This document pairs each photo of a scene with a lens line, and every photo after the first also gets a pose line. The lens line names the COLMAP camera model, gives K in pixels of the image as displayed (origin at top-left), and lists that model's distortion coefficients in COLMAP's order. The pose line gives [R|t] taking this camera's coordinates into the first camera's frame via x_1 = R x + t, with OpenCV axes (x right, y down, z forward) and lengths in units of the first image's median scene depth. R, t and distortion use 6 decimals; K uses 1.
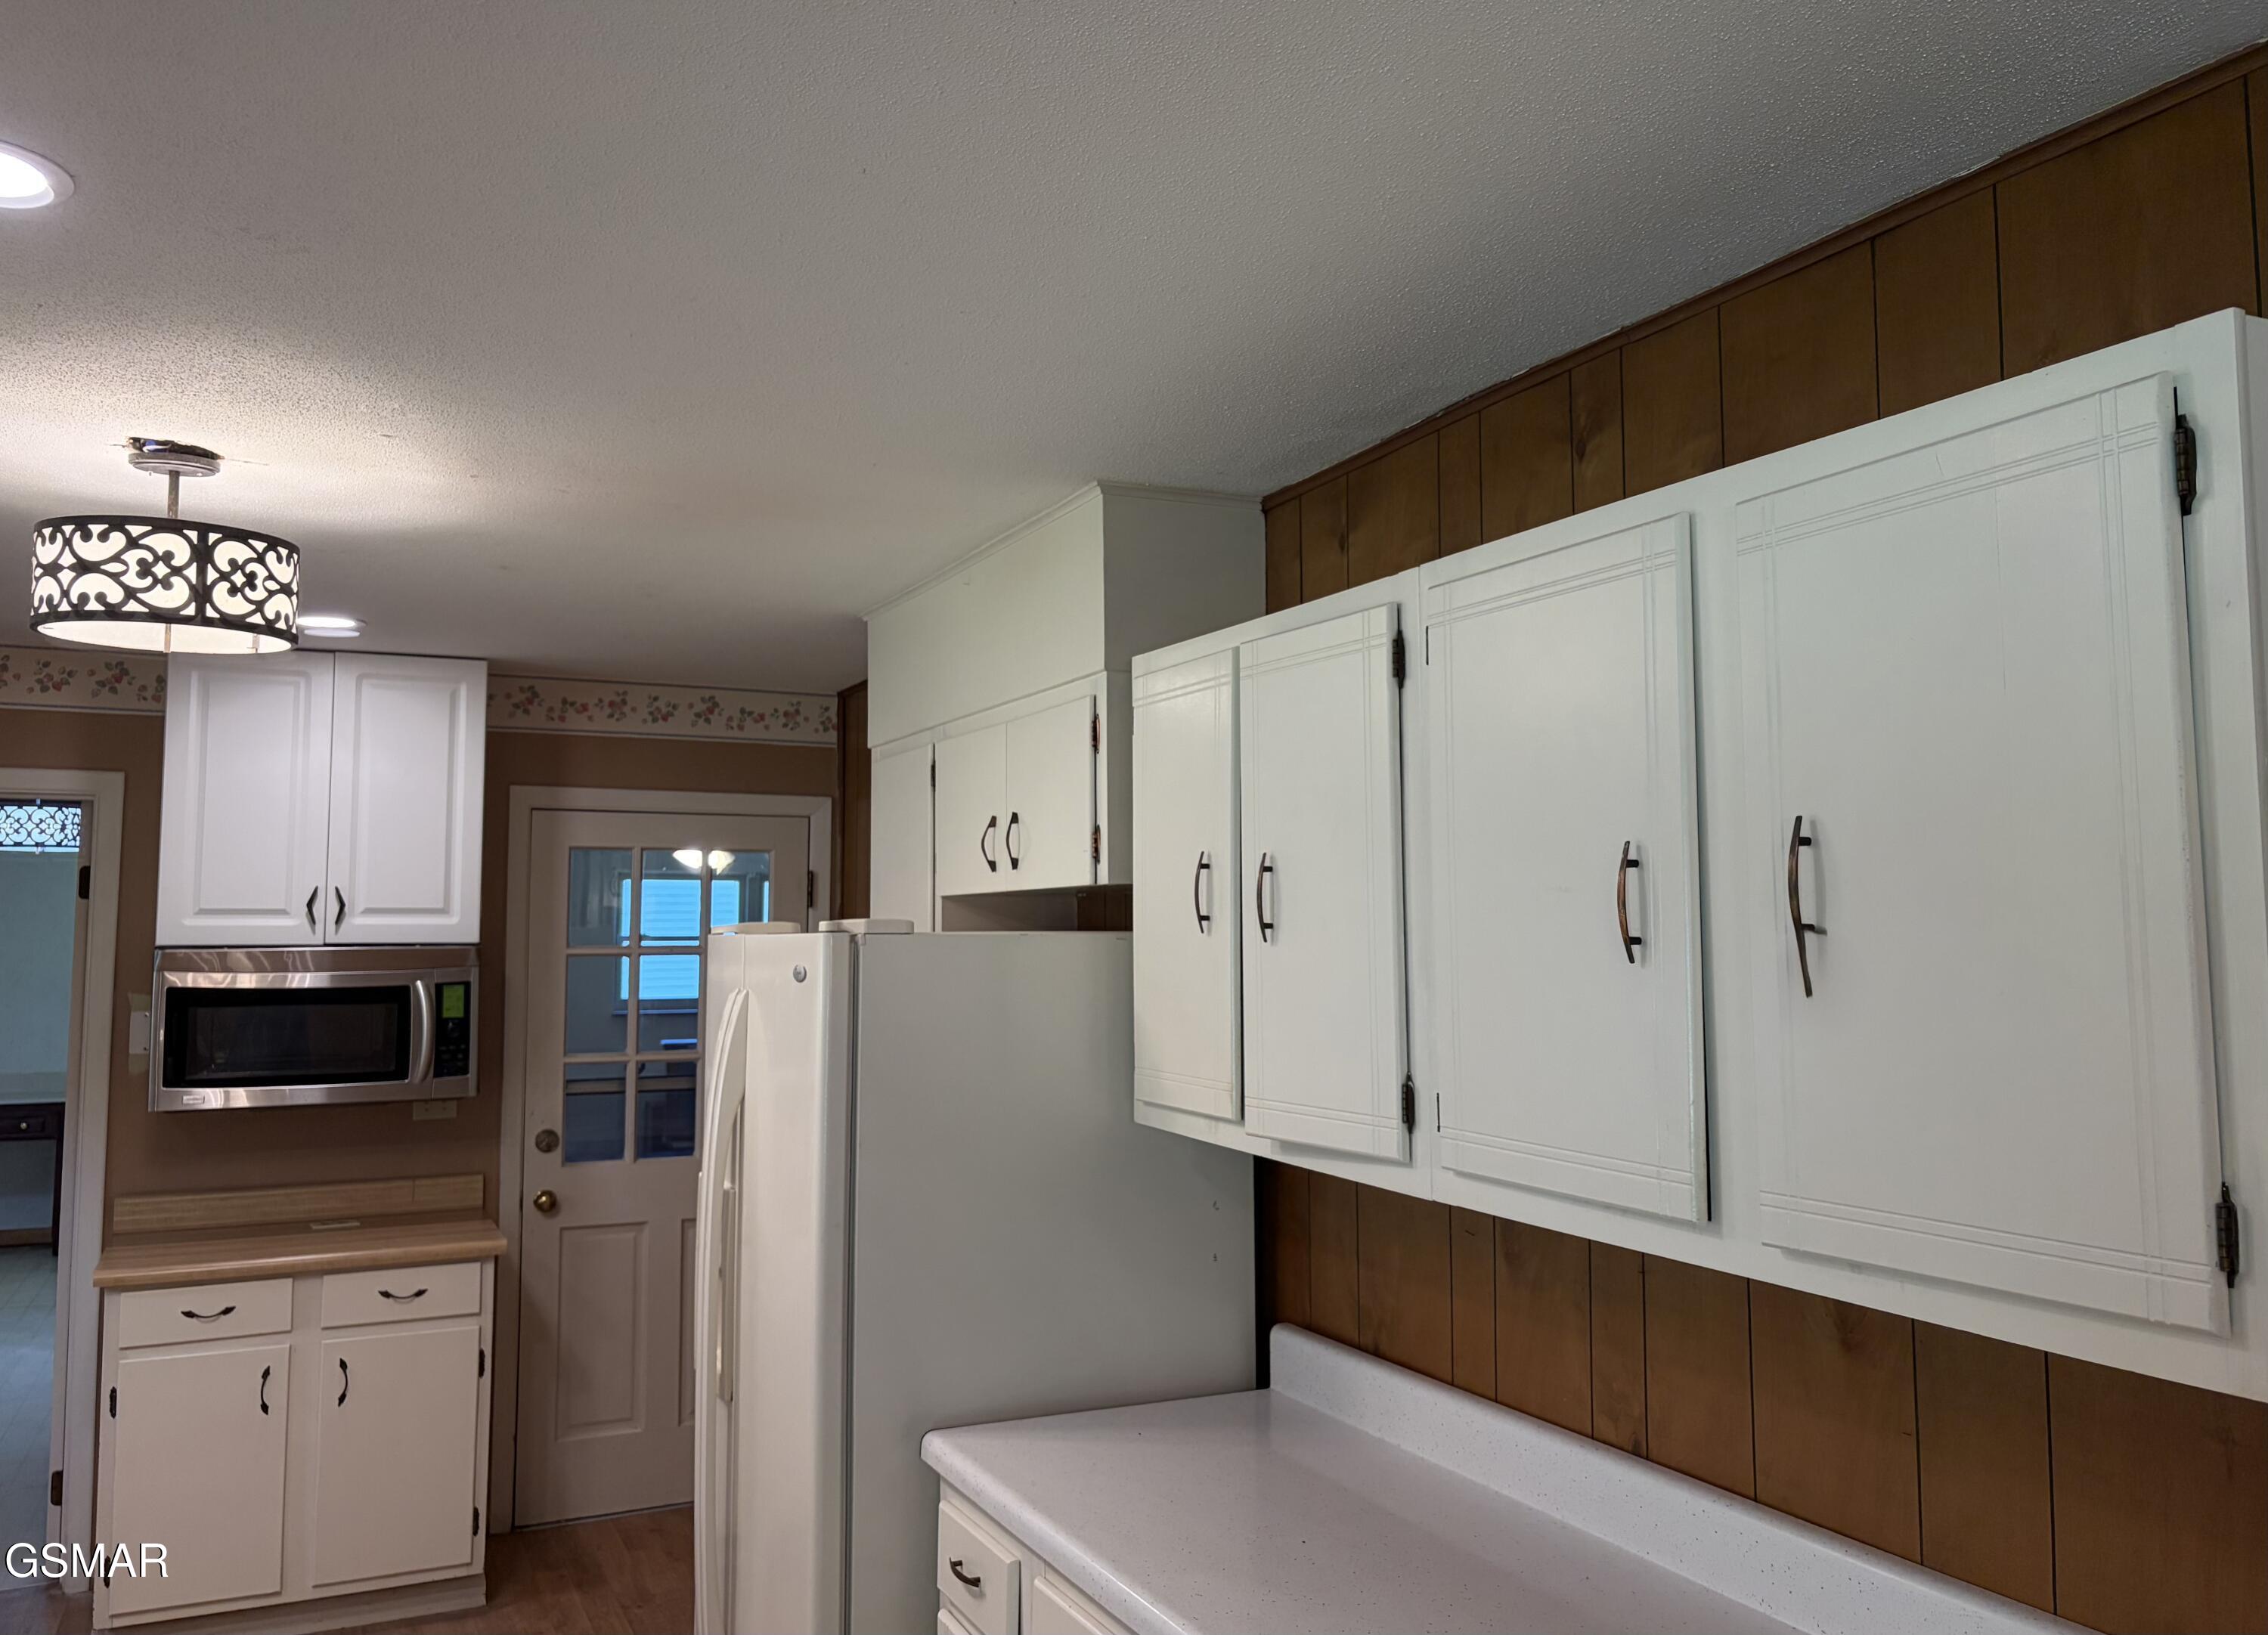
lens RADIAL K [[1725.0, 0, 1134.0], [0, 1725.0, 817.5], [0, 0, 1]] dist [0.008315, 0.002915]
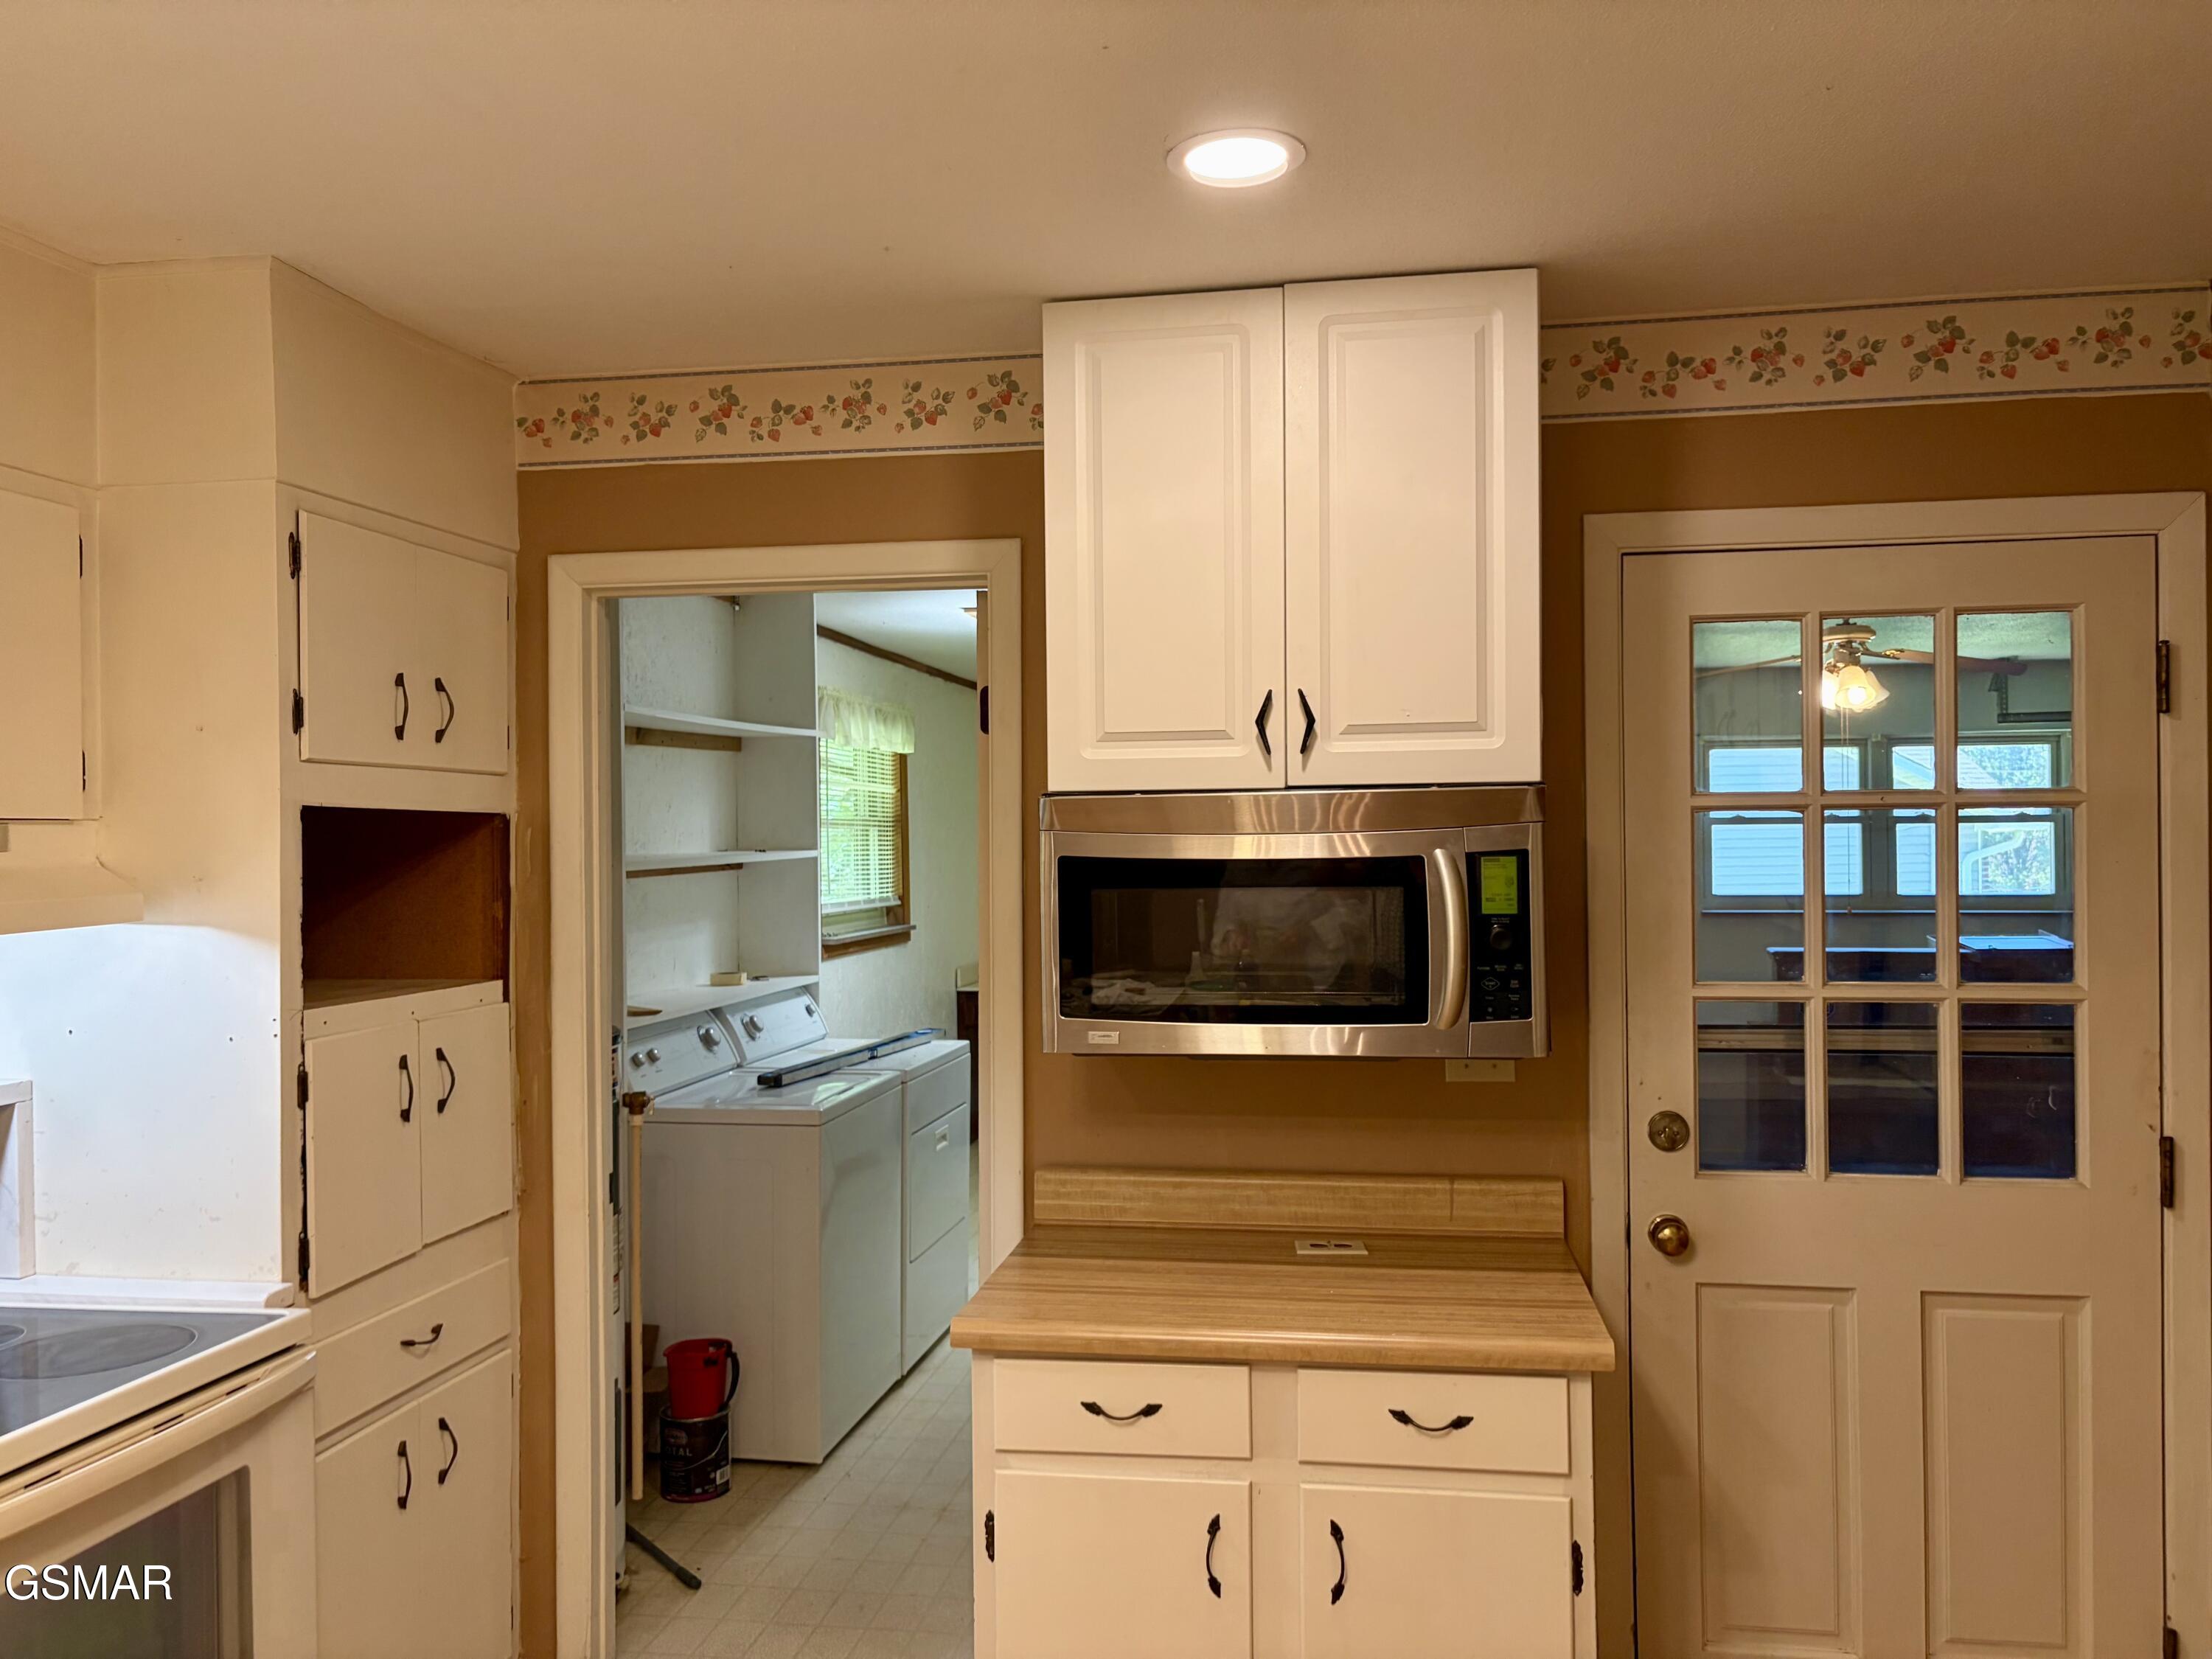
lens RADIAL K [[1757.0, 0, 1106.0], [0, 1757.0, 829.5], [0, 0, 1]] dist [0.085185, -0.150993]
pose [[0.823565, -0.008425, -0.567159, -0.170754], [0.049598, 0.997130, 0.057208, 0.048058], [0.565049, -0.075244, 0.821619, 0.449612]]
